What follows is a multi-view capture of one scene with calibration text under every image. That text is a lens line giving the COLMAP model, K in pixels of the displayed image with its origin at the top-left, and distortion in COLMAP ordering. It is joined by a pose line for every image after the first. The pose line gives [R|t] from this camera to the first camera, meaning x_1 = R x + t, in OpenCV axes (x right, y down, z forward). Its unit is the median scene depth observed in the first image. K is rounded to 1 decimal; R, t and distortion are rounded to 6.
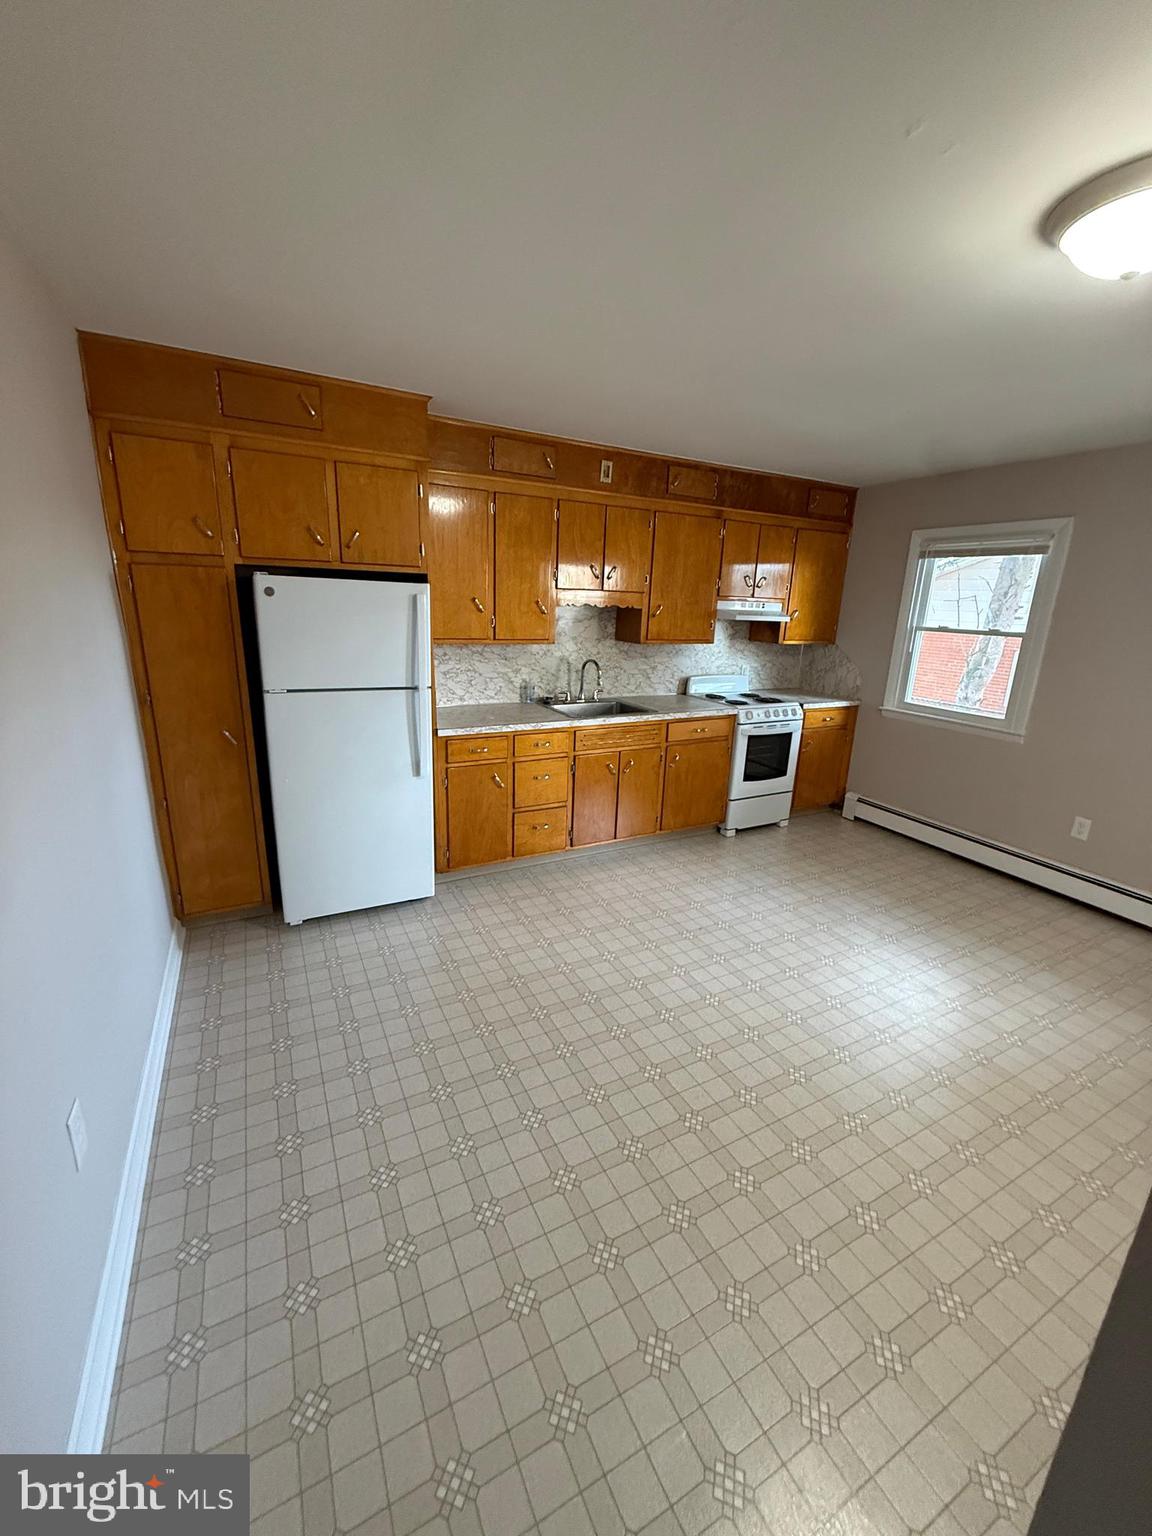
lens RADIAL K [[606.9, 0, 578.2], [0, 606.9, 763.1], [0, 0, 1]] dist [0.001142, -0.000205]
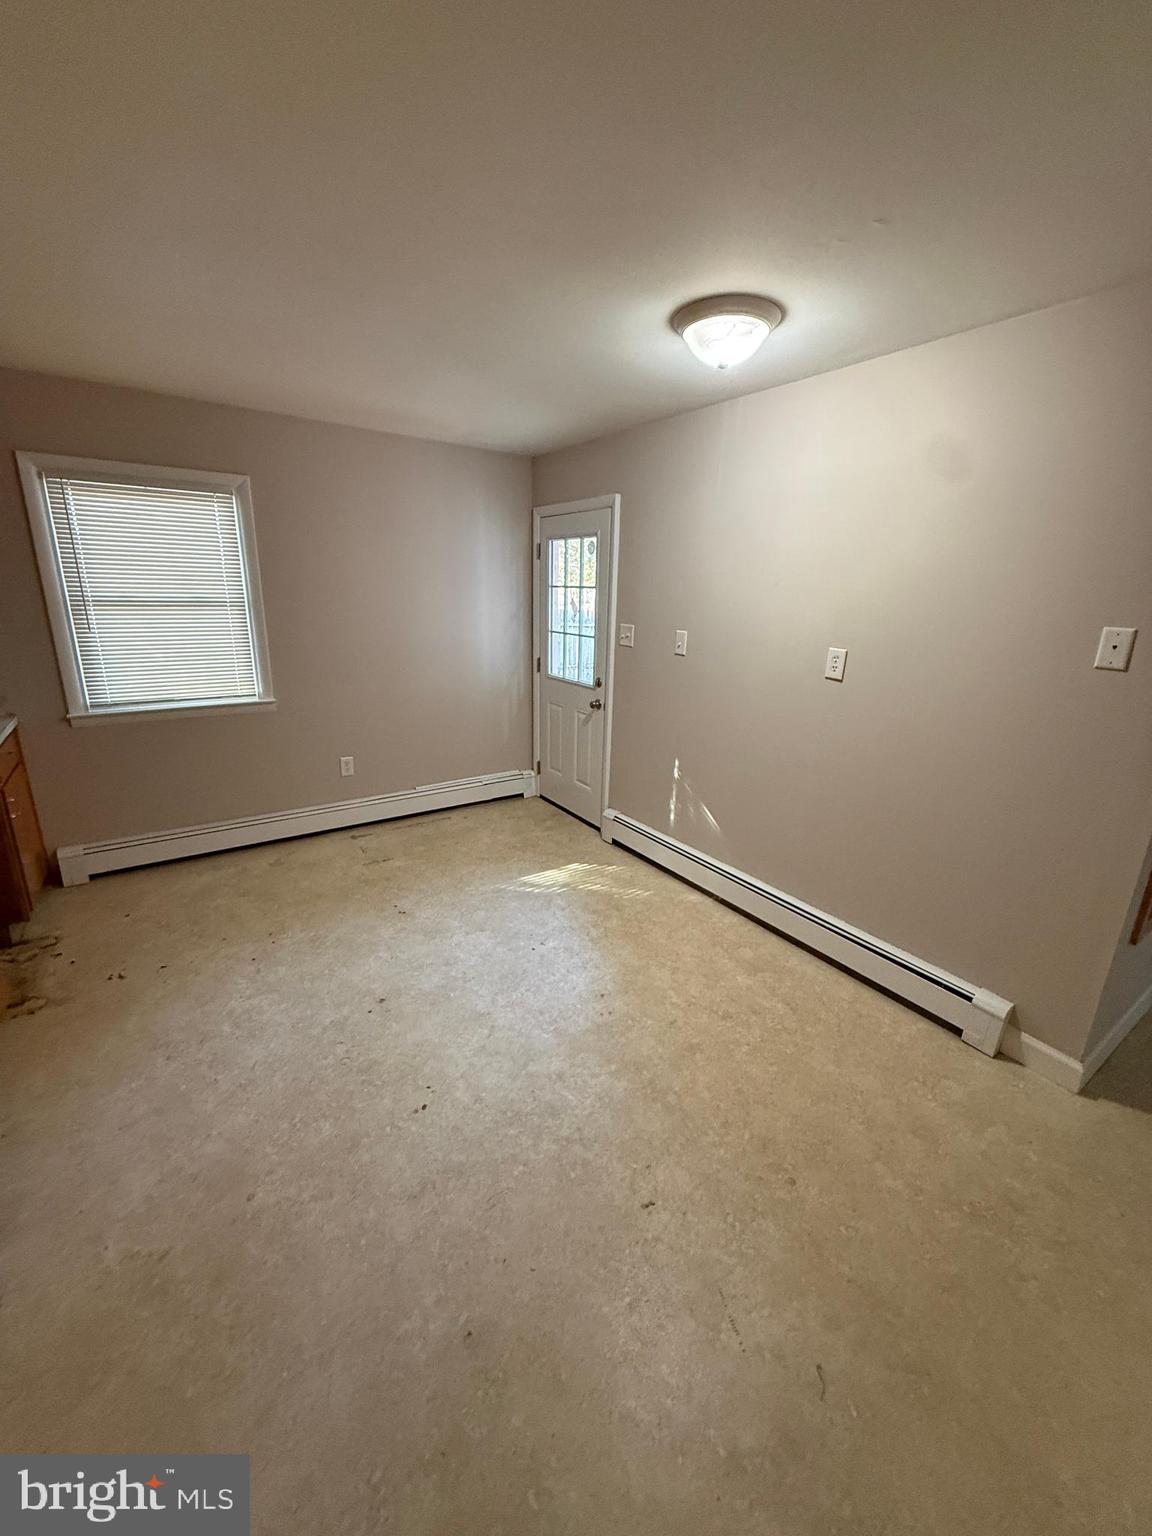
lens RADIAL K [[606.9, 0, 578.2], [0, 606.9, 763.1], [0, 0, 1]] dist [0.001142, -0.000205]
pose [[-0.120201, -0.314198, 0.941717, -0.335763], [0.228048, 0.914489, 0.334222, -0.201393], [-0.966202, 0.254931, -0.038271, 0.685922]]
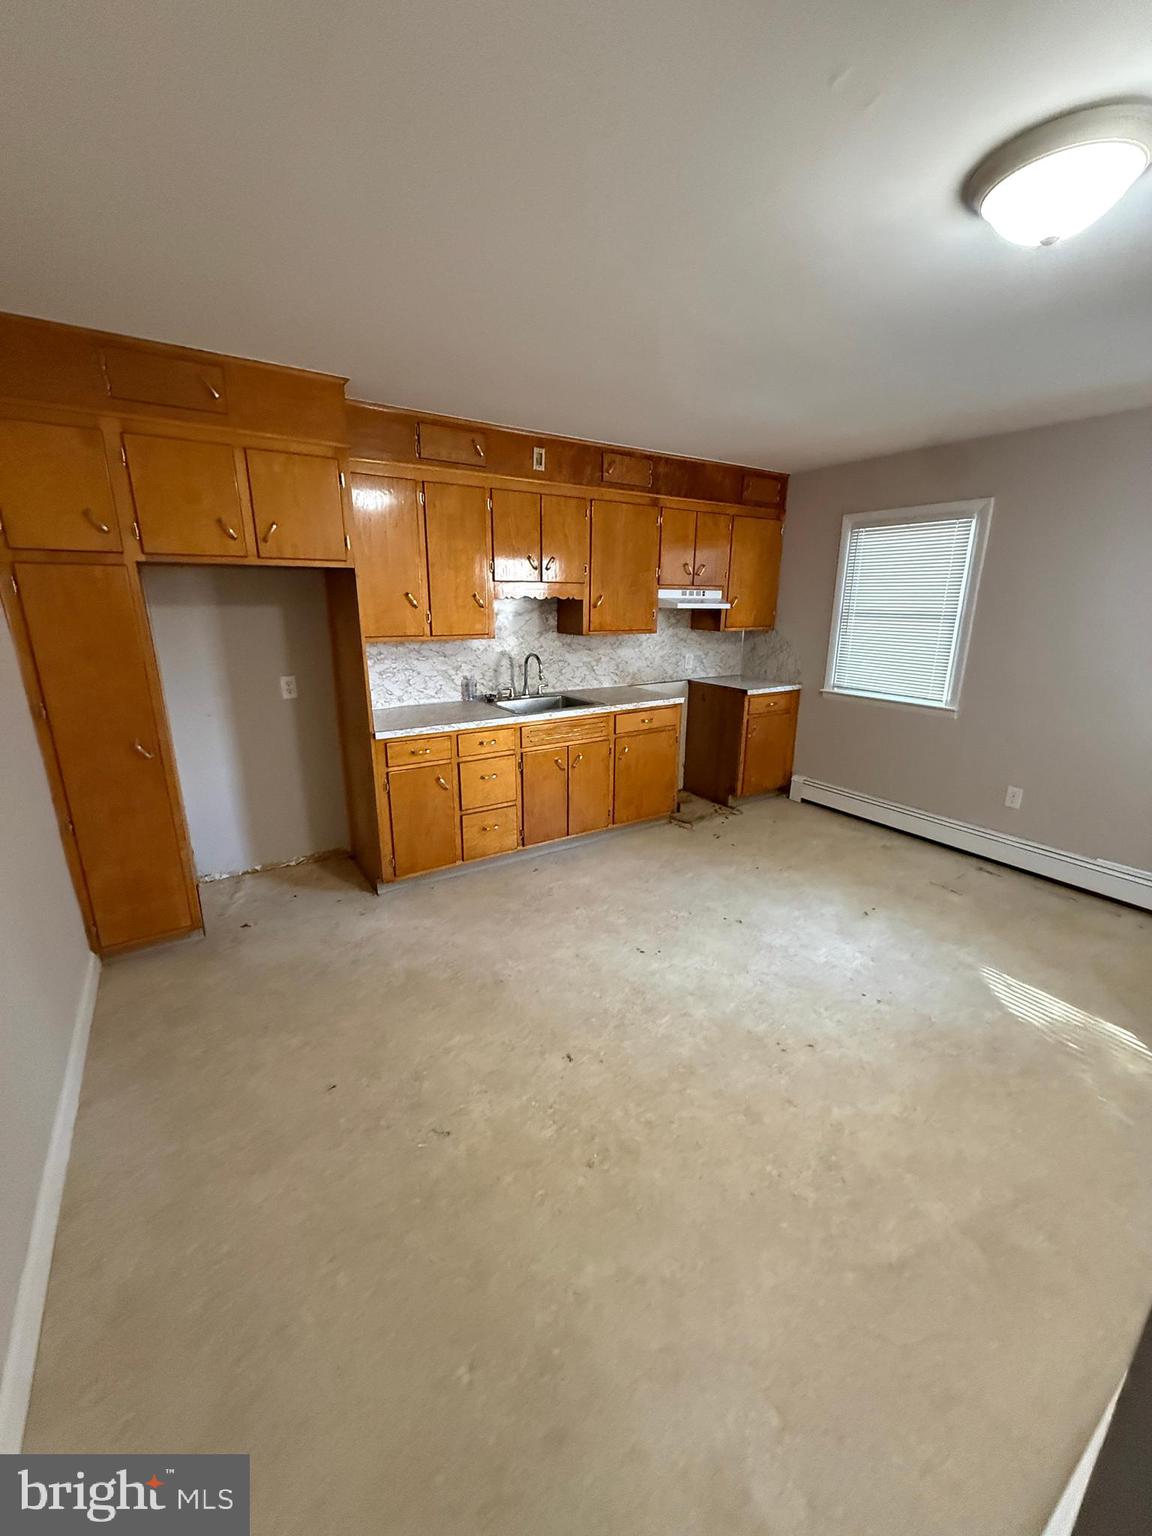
lens RADIAL K [[608.2, 0, 574.8], [0, 608.2, 763.3], [0, 0, 1]] dist [-0.001131, -0.000175]
pose [[0.995671, -0.052684, 0.076572, 0.003174], [0.052258, 0.998605, 0.007557, 0.001663], [-0.076864, -0.003522, 0.997035, 0.021534]]
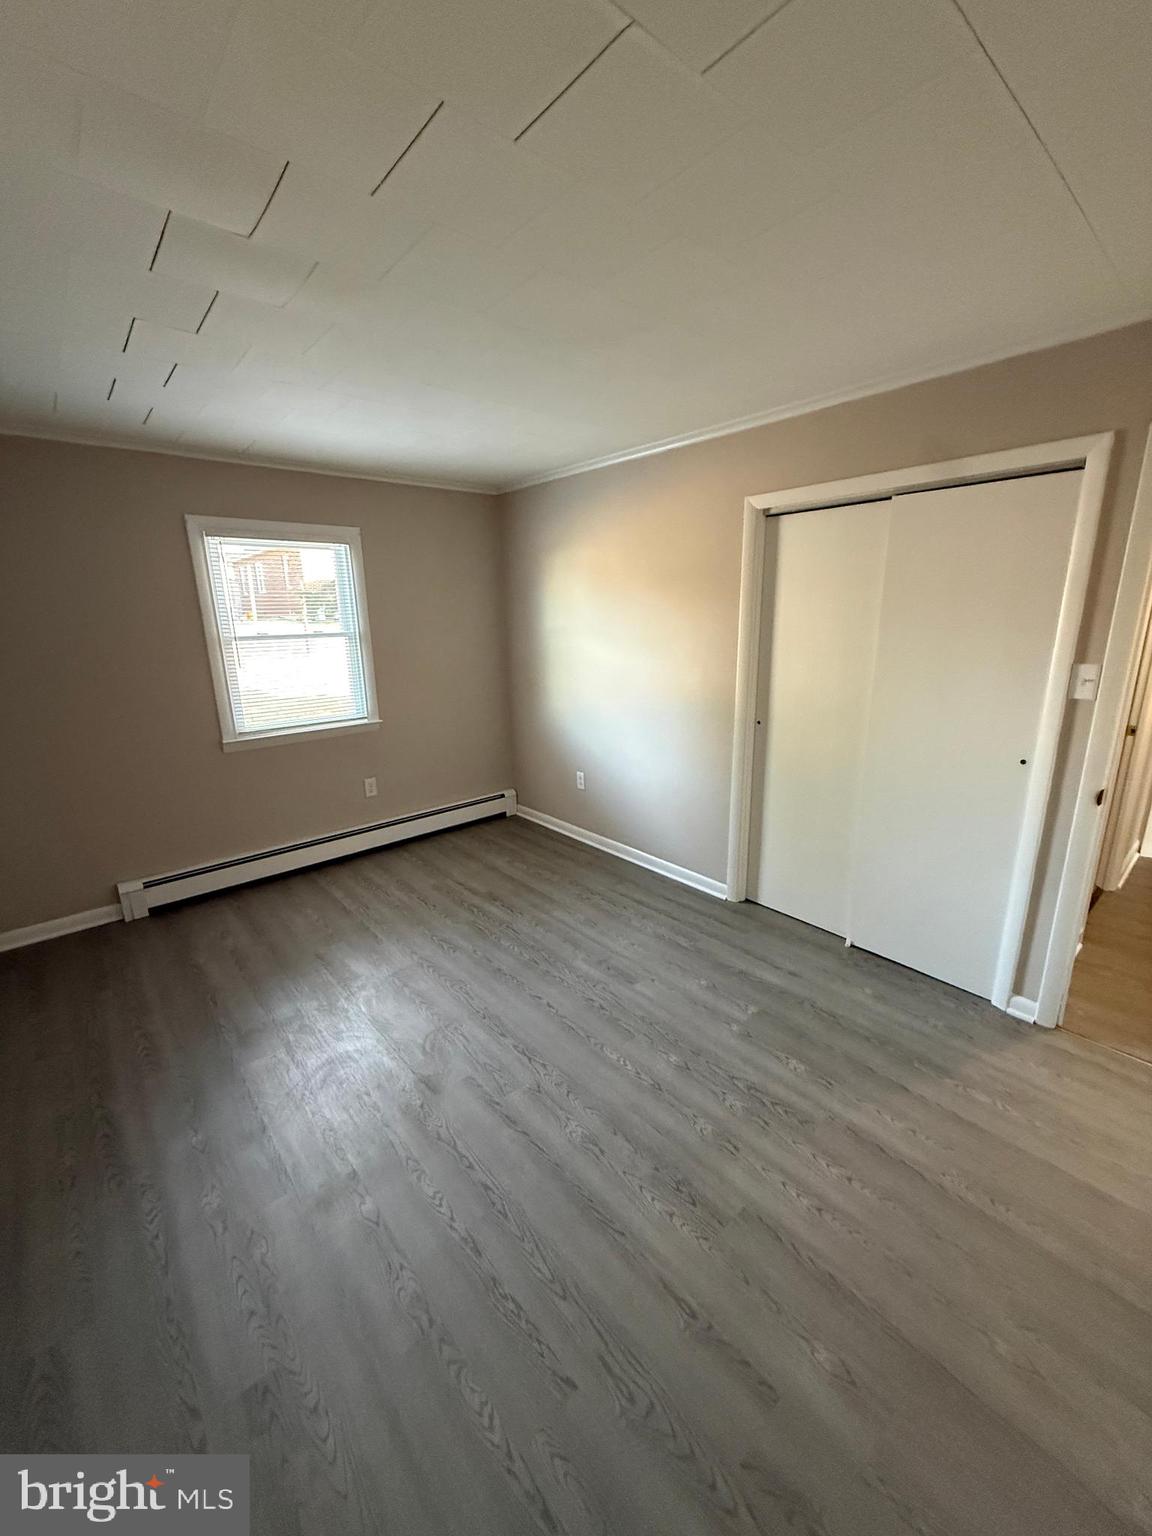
lens RADIAL K [[606.9, 0, 578.2], [0, 606.9, 763.1], [0, 0, 1]] dist [0.001142, -0.000205]
pose [[-0.219829, -0.268539, 0.937850, -0.479231], [0.263192, 0.909392, 0.322082, -0.283200], [-0.939364, 0.317637, -0.129234, 0.970447]]
